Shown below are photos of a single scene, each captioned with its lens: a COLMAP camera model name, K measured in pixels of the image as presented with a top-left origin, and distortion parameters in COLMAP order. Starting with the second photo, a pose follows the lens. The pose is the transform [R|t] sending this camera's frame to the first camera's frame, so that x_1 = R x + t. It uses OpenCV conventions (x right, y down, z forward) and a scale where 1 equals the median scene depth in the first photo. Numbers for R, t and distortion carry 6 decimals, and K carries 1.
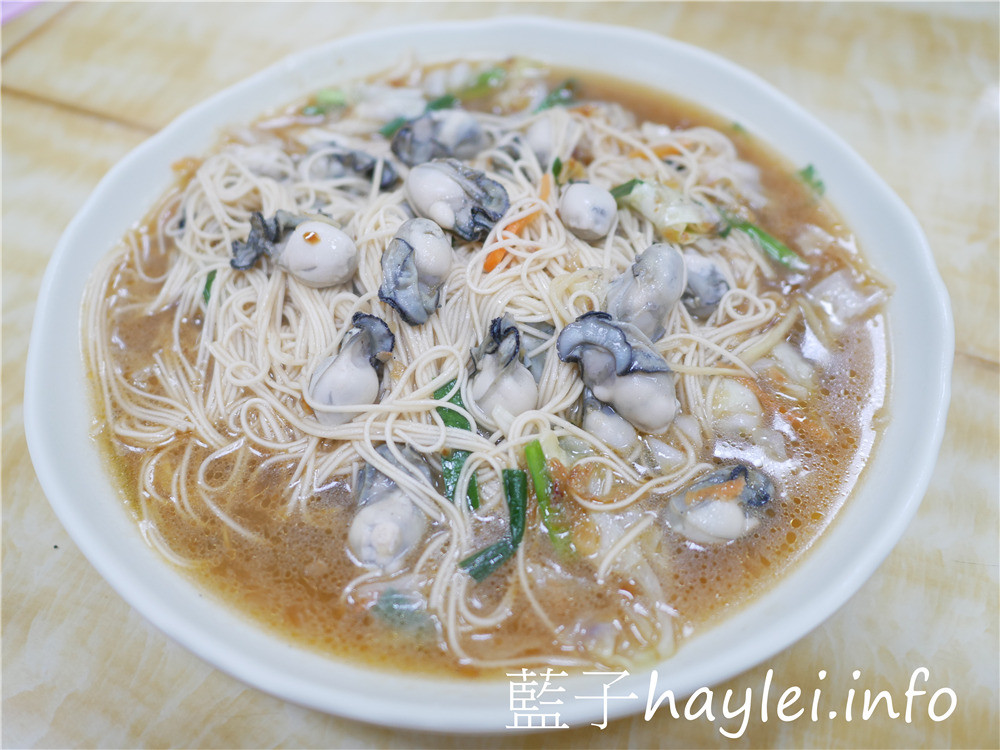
lens RADIAL K [[868.6, 0, 497.9], [0, 868.6, 375.7], [0, 0, 1]] dist [-0.033935, 0.002709]
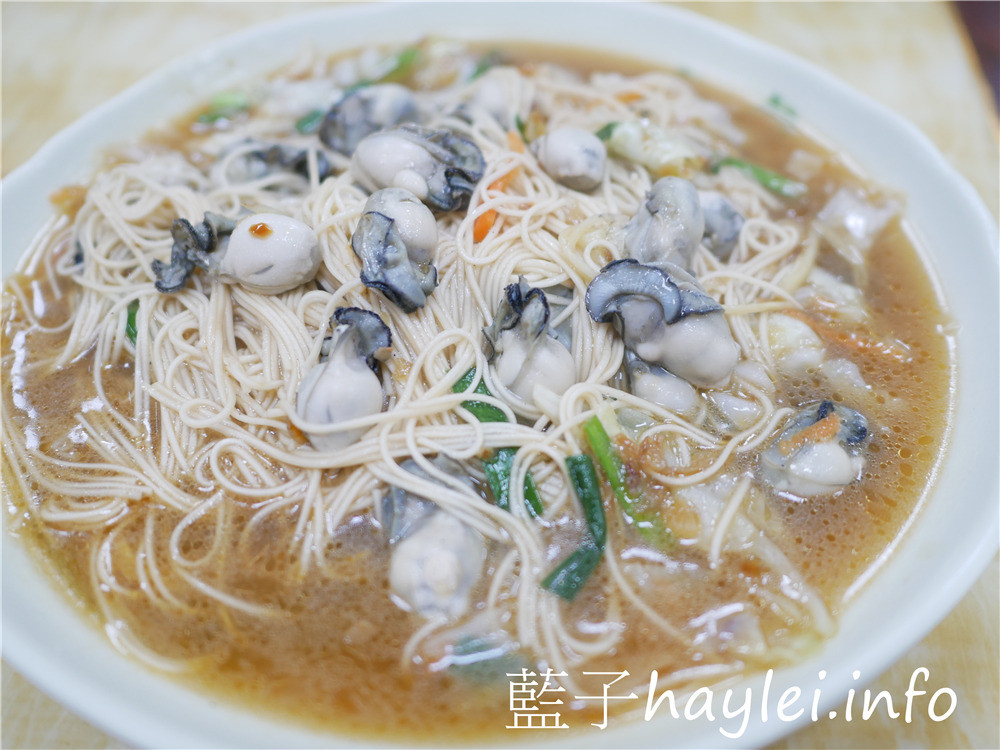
lens RADIAL K [[868.6, 0, 501.7], [0, 868.6, 373.7], [0, 0, 1]] dist [-0.033935, 0.002709]
pose [[0.970383, -0.181670, 0.159224, -0.153970], [0.194605, 0.978404, -0.069680, 0.071257], [-0.143127, 0.098602, 0.984780, 0.196481]]
